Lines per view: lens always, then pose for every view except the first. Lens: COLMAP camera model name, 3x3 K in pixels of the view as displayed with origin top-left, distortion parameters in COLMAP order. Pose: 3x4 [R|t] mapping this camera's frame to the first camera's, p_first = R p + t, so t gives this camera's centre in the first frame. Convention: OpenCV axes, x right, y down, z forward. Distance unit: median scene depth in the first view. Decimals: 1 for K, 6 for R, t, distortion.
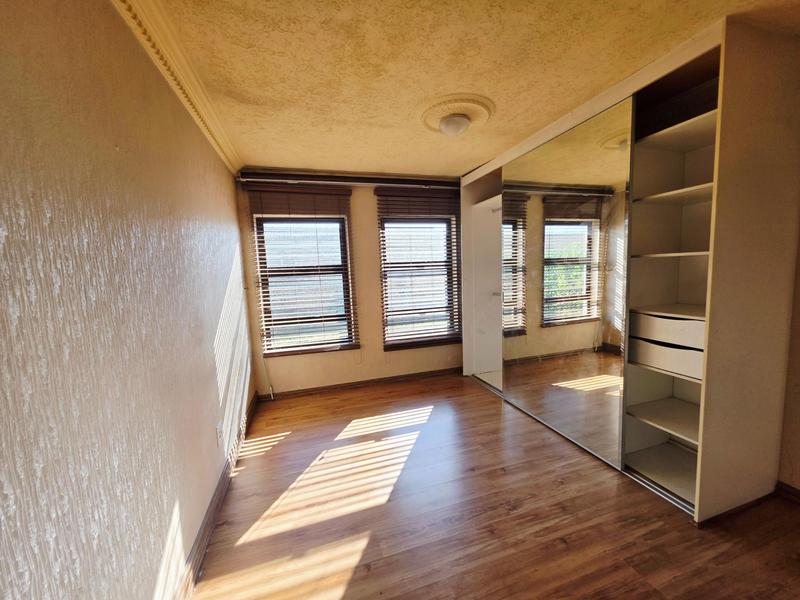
lens RADIAL K [[318.2, 0, 401.1], [0, 318.2, 301.1], [0, 0, 1]] dist [0.001699, -0.000571]
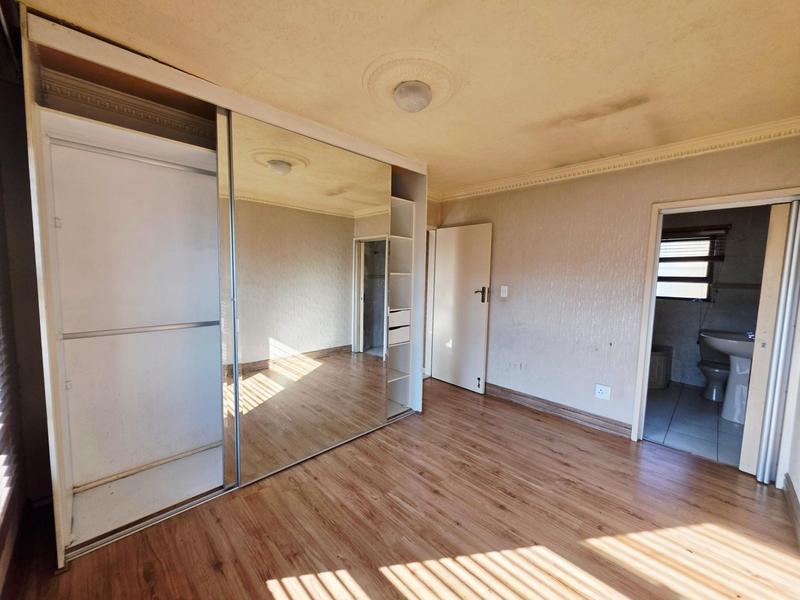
lens RADIAL K [[318.2, 0, 395.7], [0, 318.2, 298.6], [0, 0, 1]] dist [0.001699, -0.000571]
pose [[-0.453032, -0.050507, 0.890062, -0.658550], [0.083951, 0.991540, 0.098996, -0.185661], [-0.887533, 0.119570, -0.444959, 1.778244]]
